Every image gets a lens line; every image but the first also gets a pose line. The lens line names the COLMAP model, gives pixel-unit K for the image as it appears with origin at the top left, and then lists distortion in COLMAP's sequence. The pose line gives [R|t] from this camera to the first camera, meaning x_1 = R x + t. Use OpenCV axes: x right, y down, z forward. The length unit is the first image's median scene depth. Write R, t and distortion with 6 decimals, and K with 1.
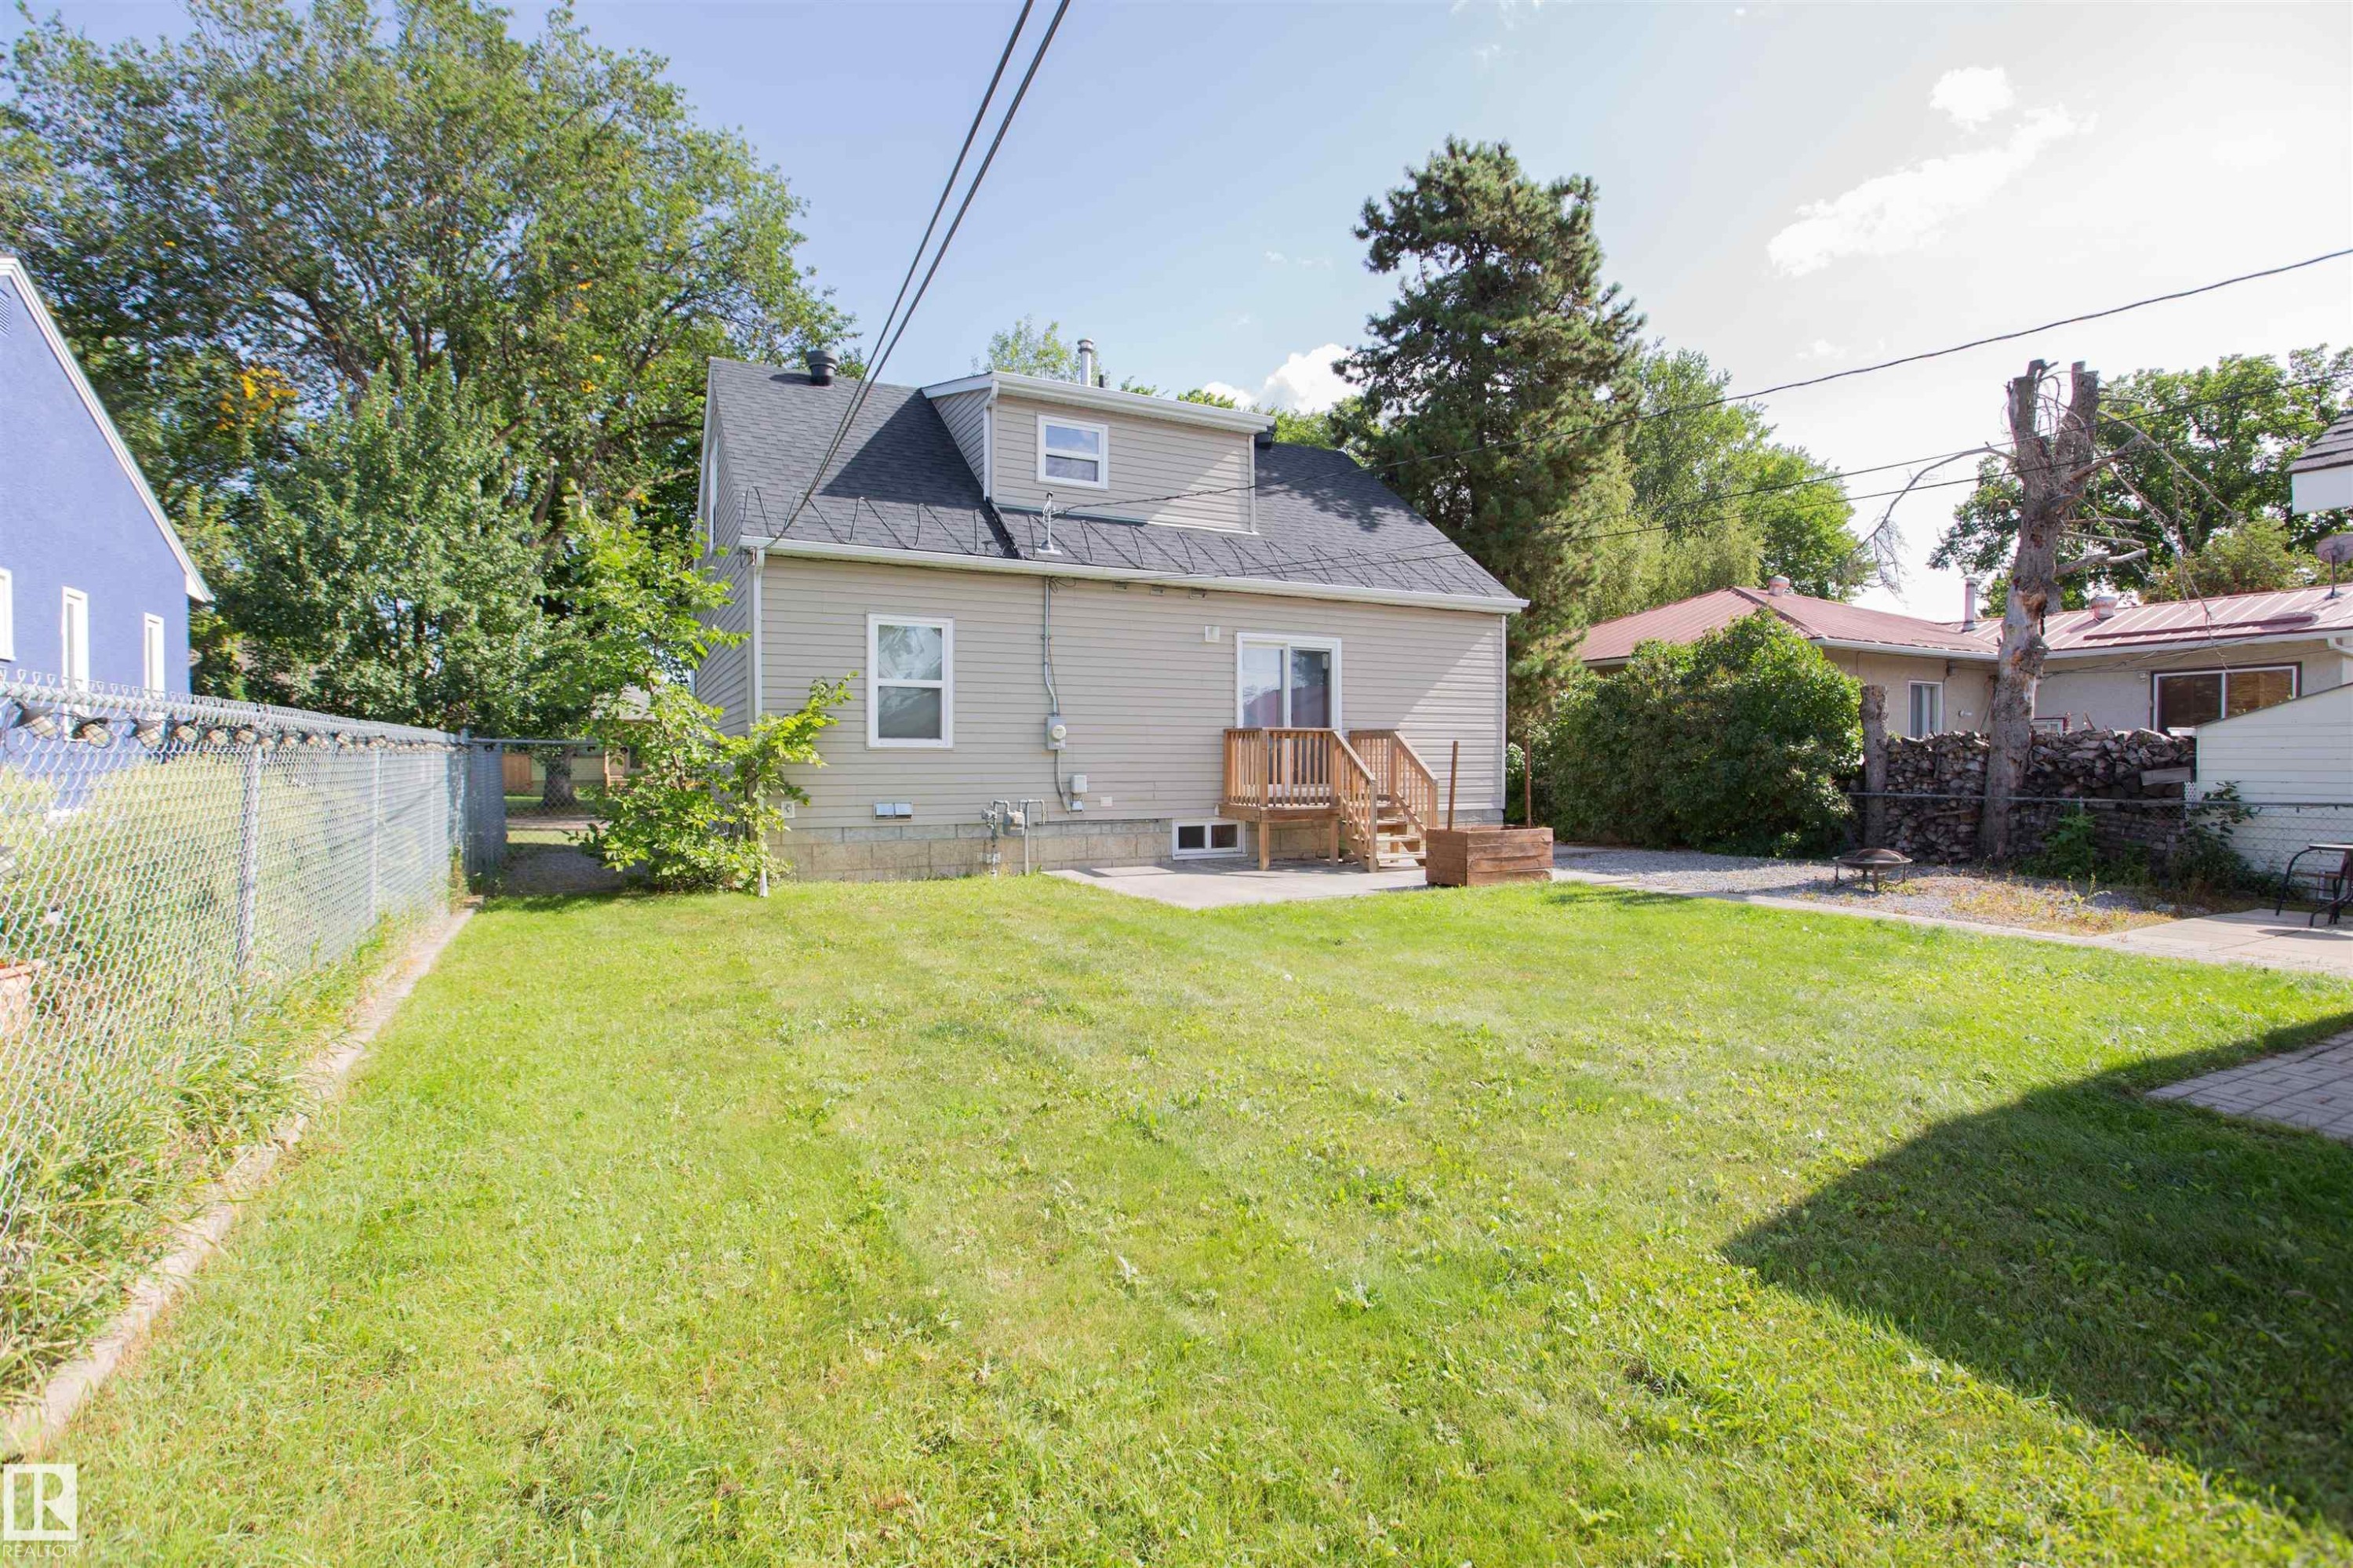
lens RADIAL K [[970.9, 0, 1201.1], [0, 970.9, 751.5], [0, 0, 1]] dist [-0.001898, 0.005792]
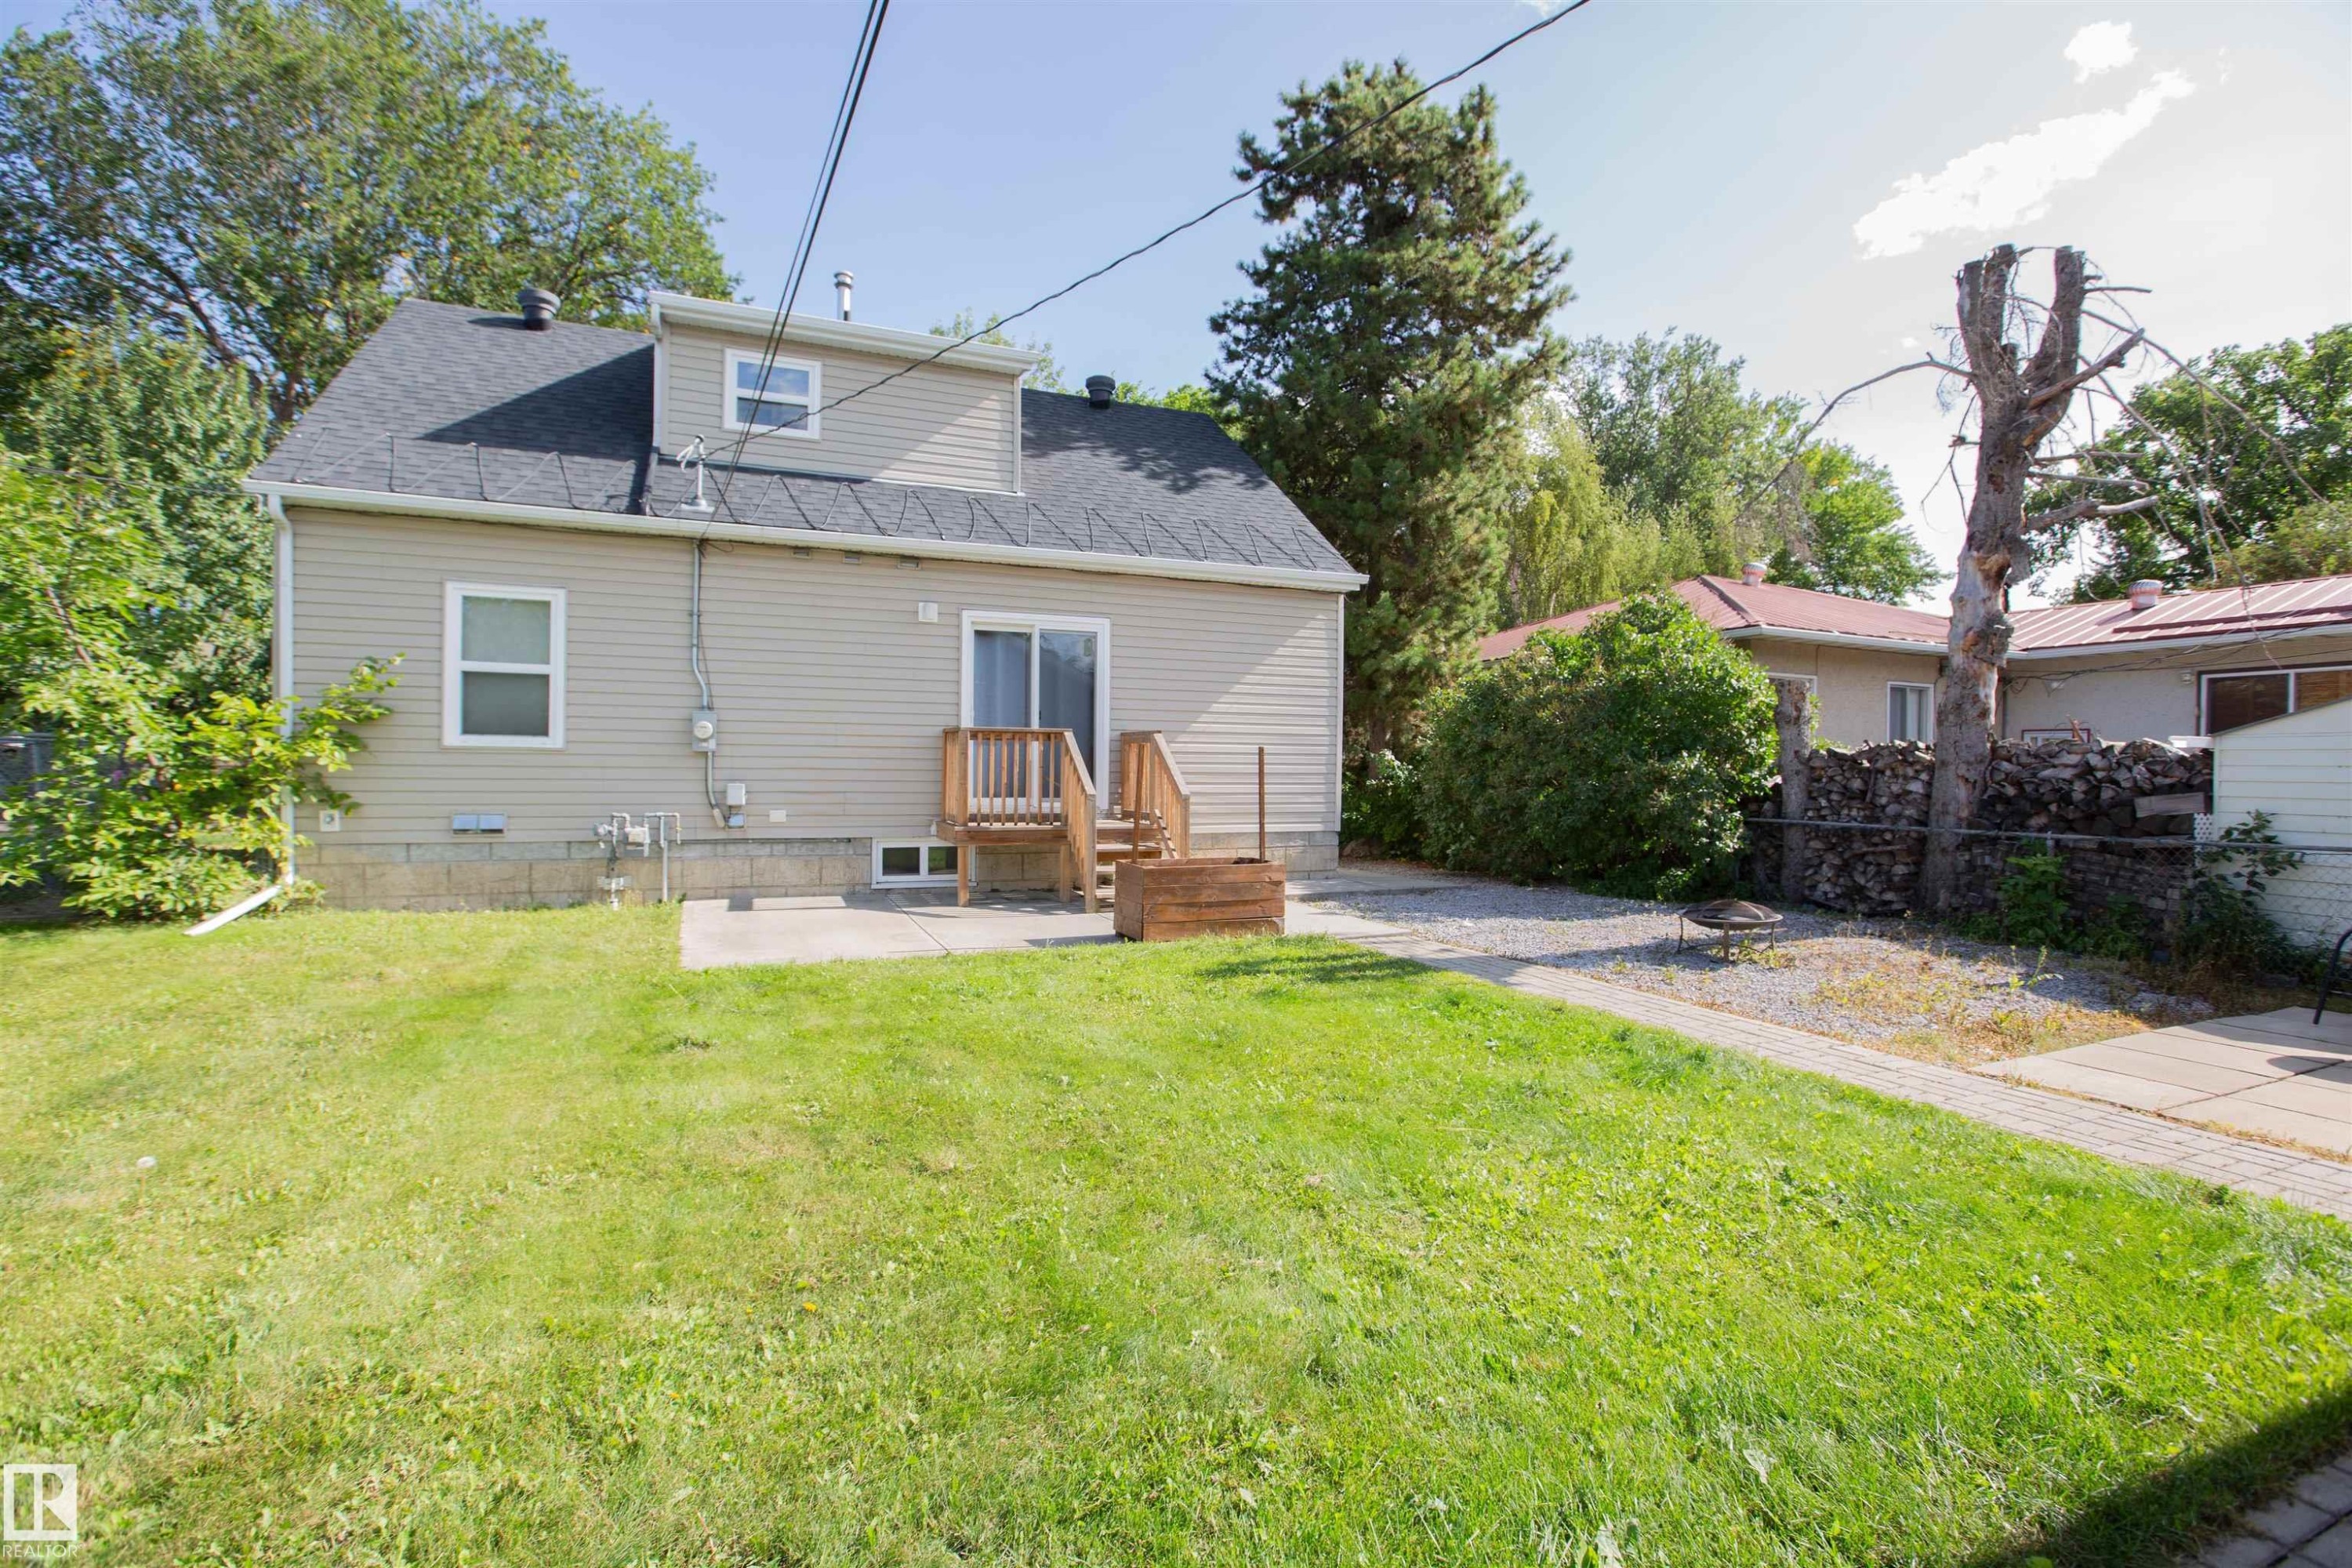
lens RADIAL K [[907.8, 0, 1234.1], [0, 907.8, 759.6], [0, 0, 1]] dist [-0.023682, 0.009532]
pose [[0.996388, 0.011034, -0.084196, 0.333499], [-0.011150, 0.999937, -0.000901, 0.000491], [0.084181, 0.001836, 0.996449, 0.267251]]
